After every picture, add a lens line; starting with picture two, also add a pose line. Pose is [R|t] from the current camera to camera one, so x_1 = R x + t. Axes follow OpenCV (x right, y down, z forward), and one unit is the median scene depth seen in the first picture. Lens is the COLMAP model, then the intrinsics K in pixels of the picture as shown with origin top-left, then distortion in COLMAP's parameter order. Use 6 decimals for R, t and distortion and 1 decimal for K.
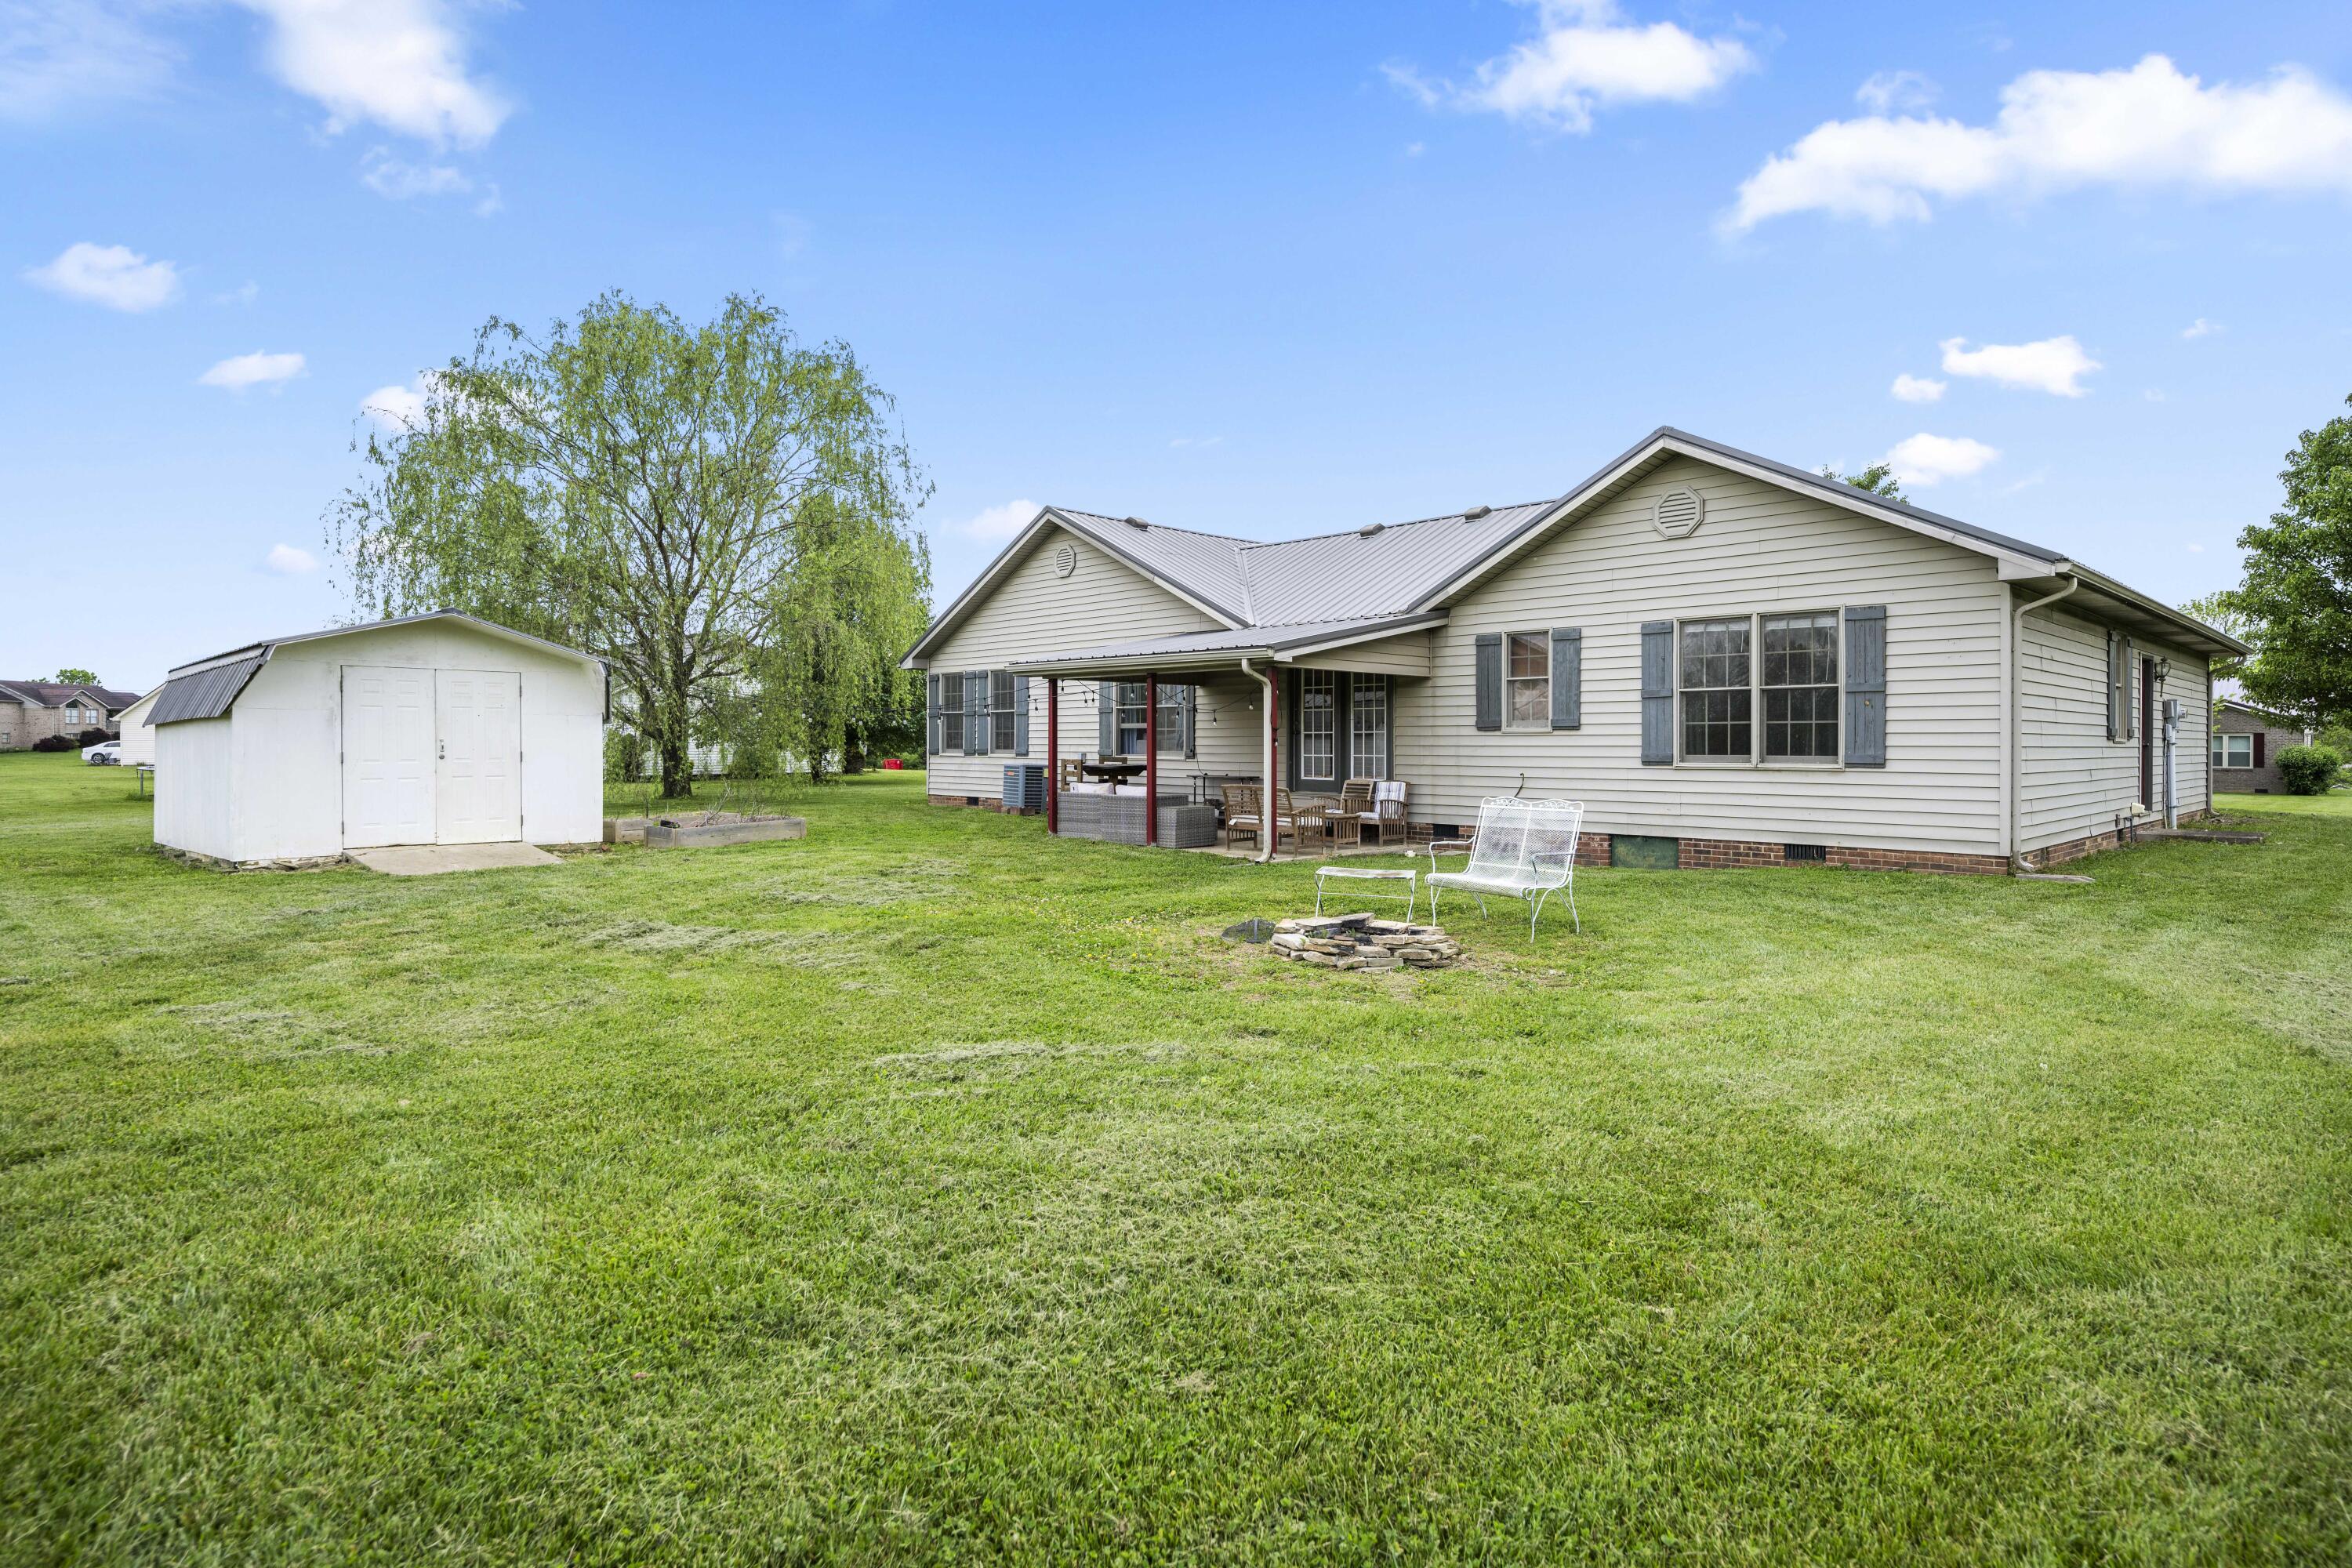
lens RADIAL K [[1240.6, 0, 1176.7], [0, 1240.6, 737.7], [0, 0, 1]] dist [0.000019, -0.000005]
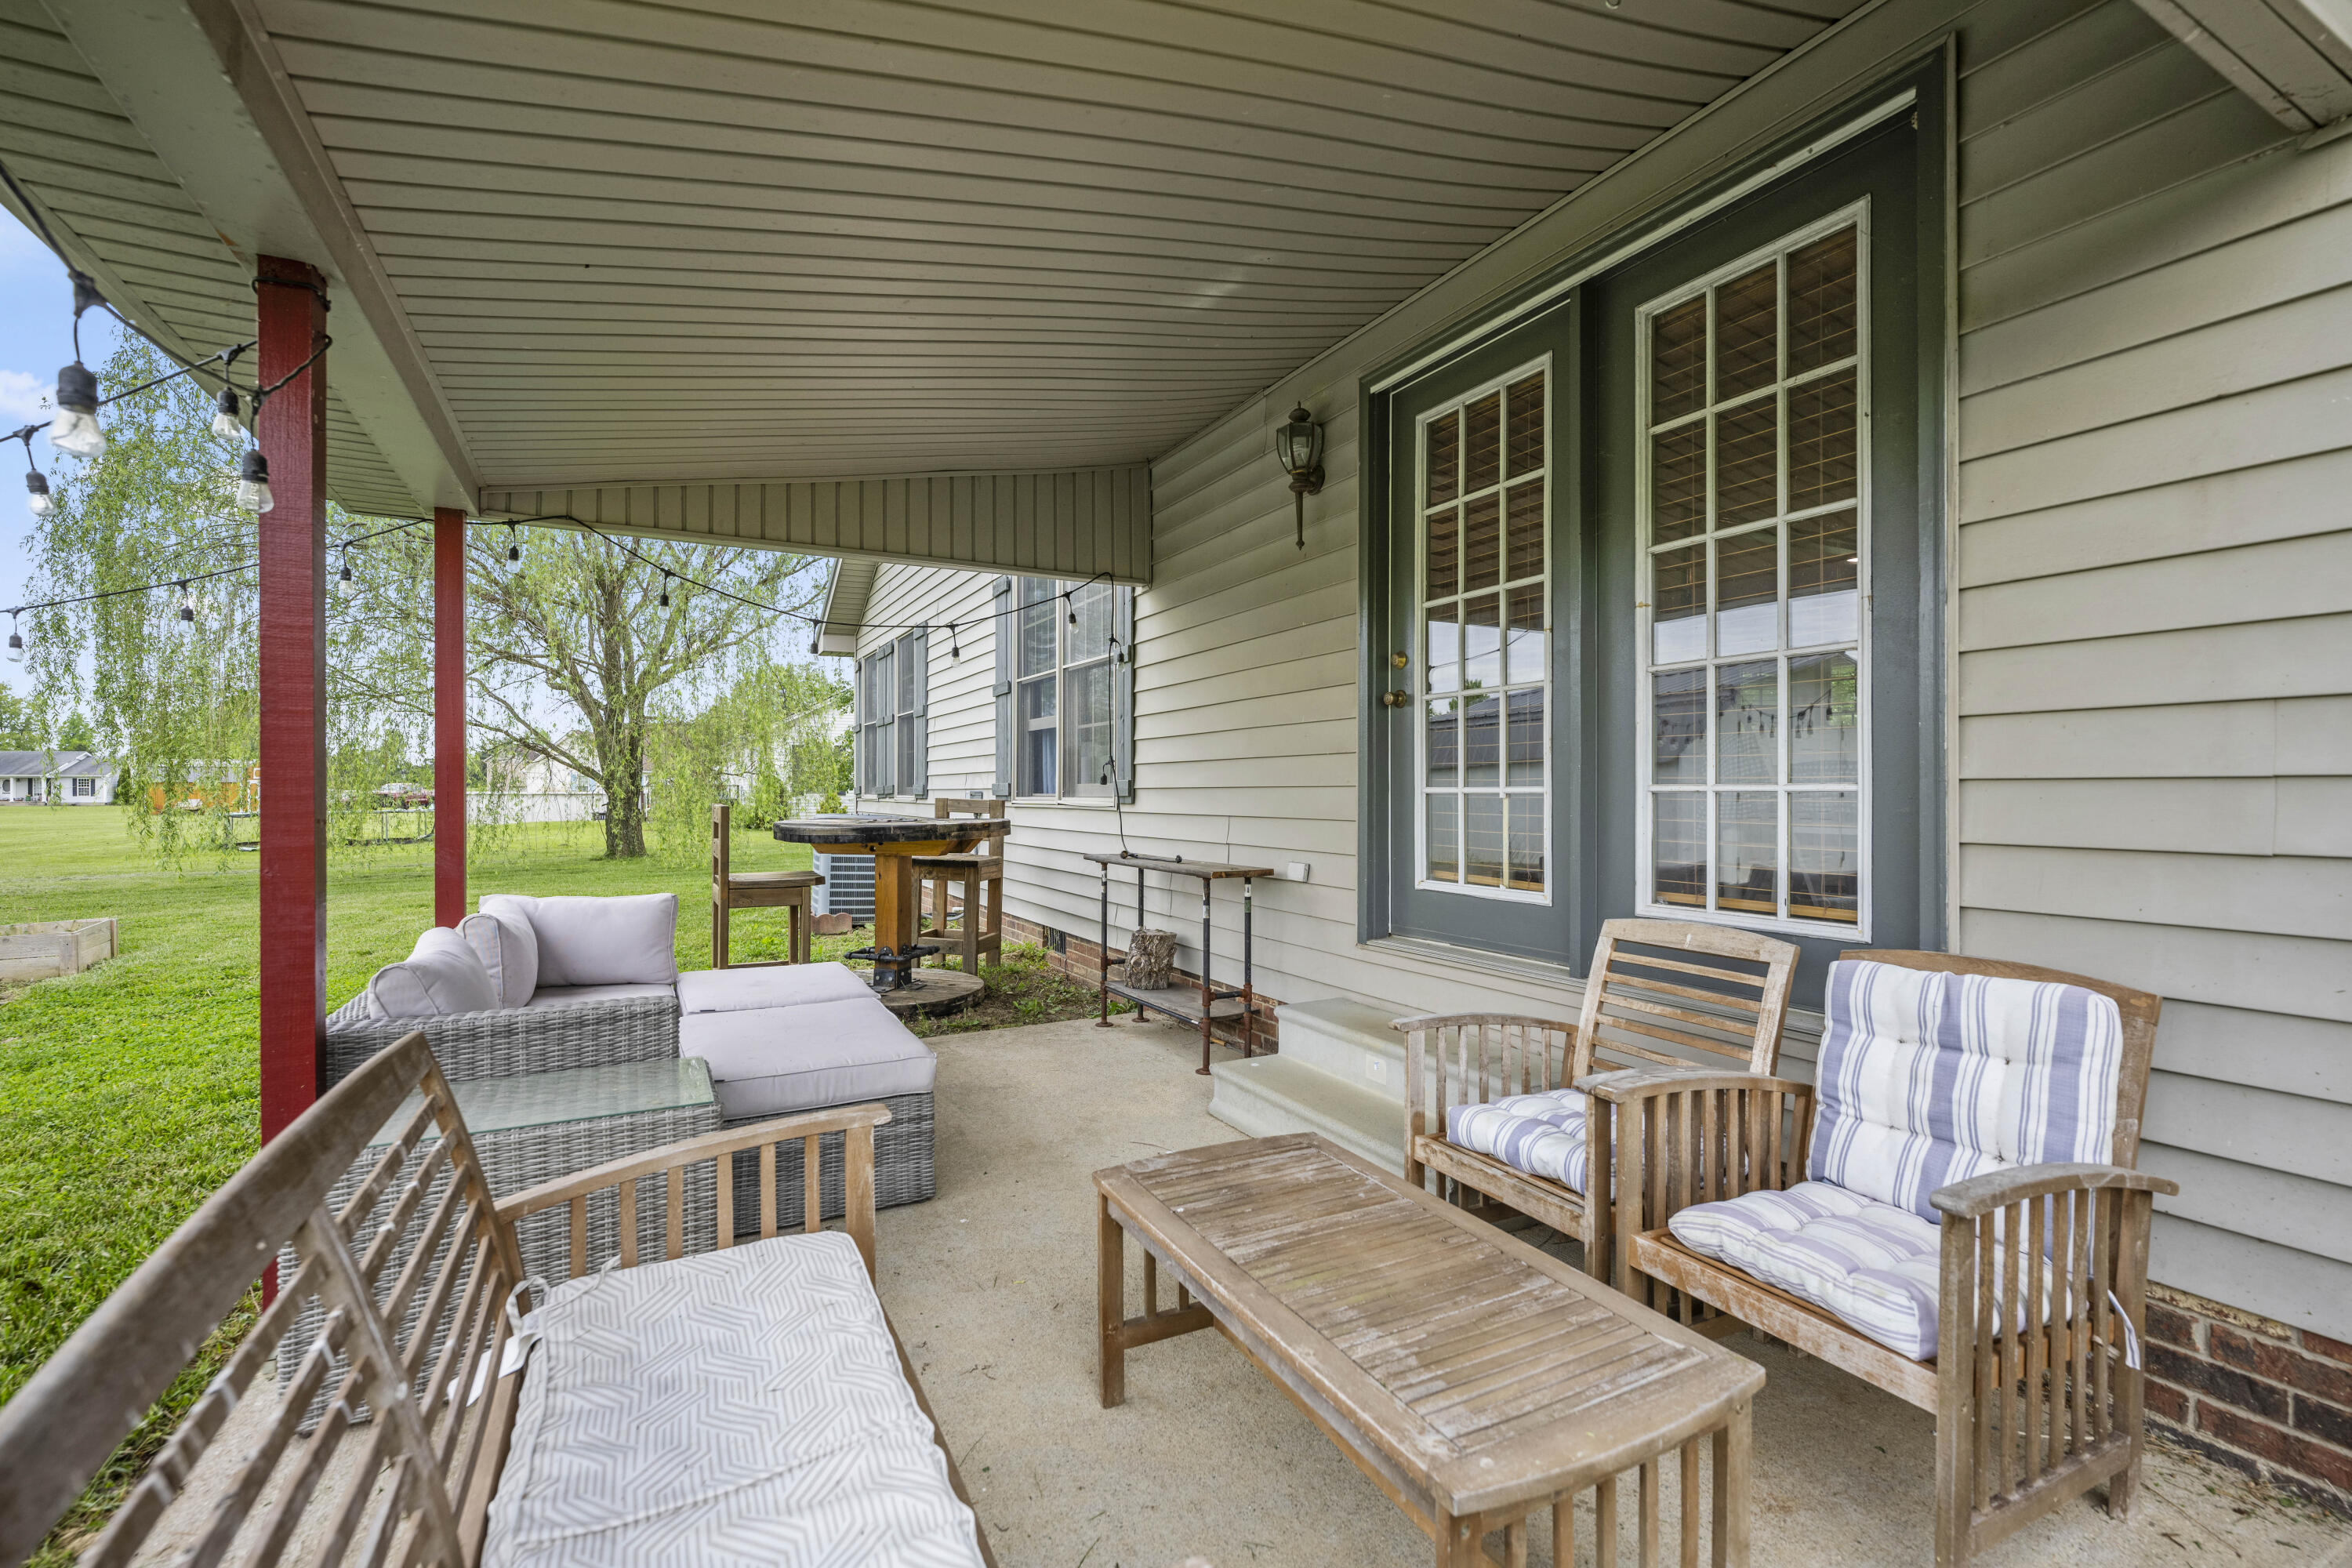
lens RADIAL K [[1034.9, 0, 1176.0], [0, 1034.9, 784.0], [0, 0, 1]] dist [0.002775, -0.000552]
pose [[0.958664, -0.002862, -0.284526, 0.116208], [0.001589, 0.999988, -0.004707, 0.014000], [0.284536, 0.004060, 0.958657, 0.816039]]
